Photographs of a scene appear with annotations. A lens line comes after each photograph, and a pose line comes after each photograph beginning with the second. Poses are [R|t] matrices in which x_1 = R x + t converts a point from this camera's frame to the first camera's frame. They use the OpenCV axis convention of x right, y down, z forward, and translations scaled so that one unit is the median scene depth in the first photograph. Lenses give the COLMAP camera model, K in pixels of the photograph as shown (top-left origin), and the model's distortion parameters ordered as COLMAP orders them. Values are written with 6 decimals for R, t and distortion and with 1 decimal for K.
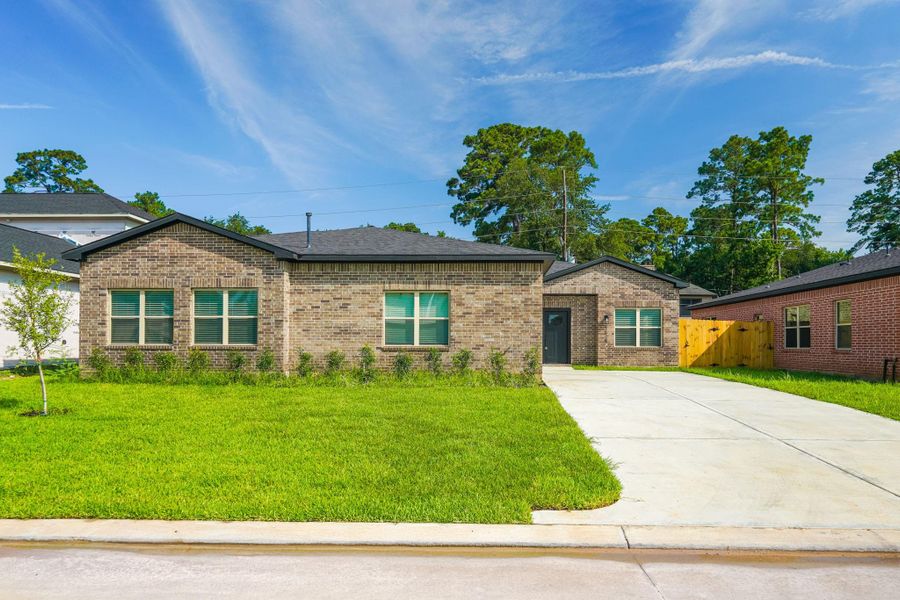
lens RADIAL K [[561.6, 0, 470.8], [0, 561.6, 346.6], [0, 0, 1]] dist [0.001285, 0.002340]
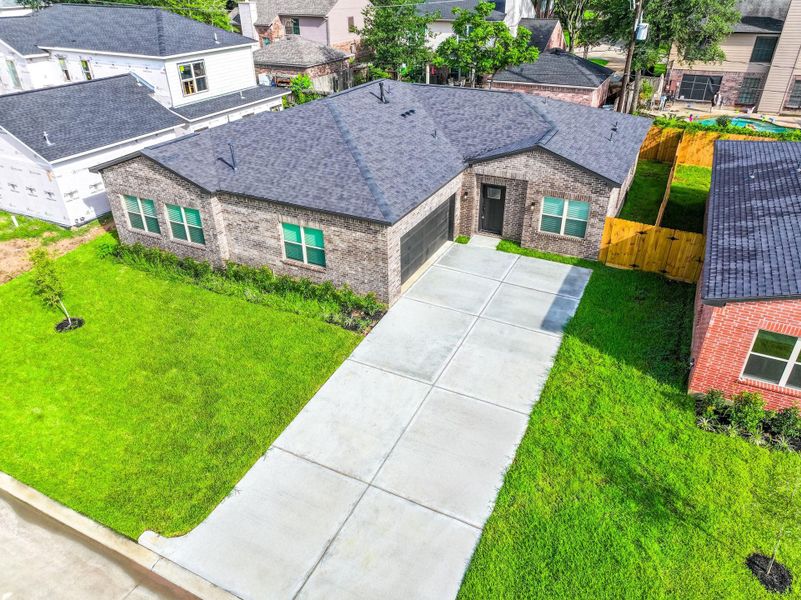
lens RADIAL K [[565.2, 0, 401.9], [0, 565.2, 301.6], [0, 0, 1]] dist [0.012359, 0.003365]
pose [[0.909945, 0.200870, -0.362839, 0.603741], [0.012535, 0.861160, 0.508180, -0.592922], [0.414540, -0.466964, 0.781090, 0.023283]]
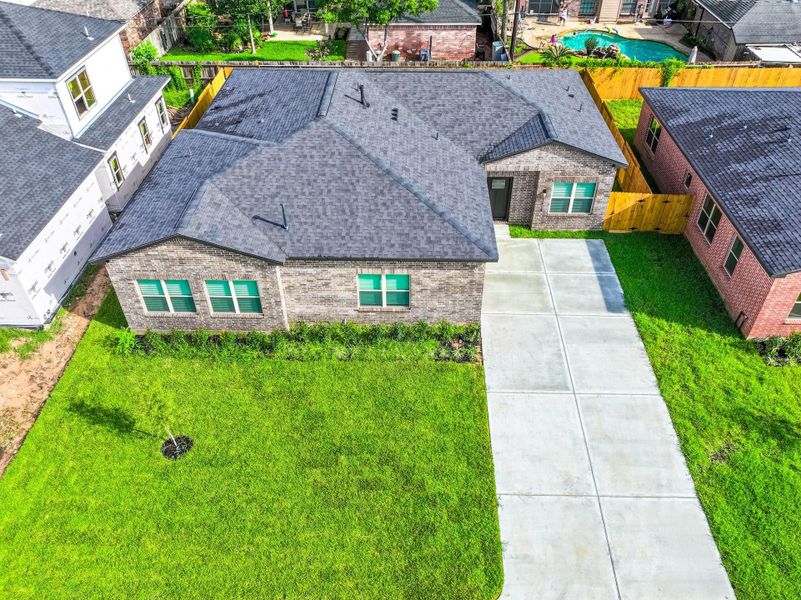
lens RADIAL K [[621.4, 0, 405.0], [0, 621.4, 323.4], [0, 0, 1]] dist [0.018845, -0.007891]
pose [[0.999824, -0.017657, 0.006337, -0.059308], [0.009128, 0.753001, 0.657956, -0.916476], [-0.016389, -0.657783, 0.753030, -0.104011]]
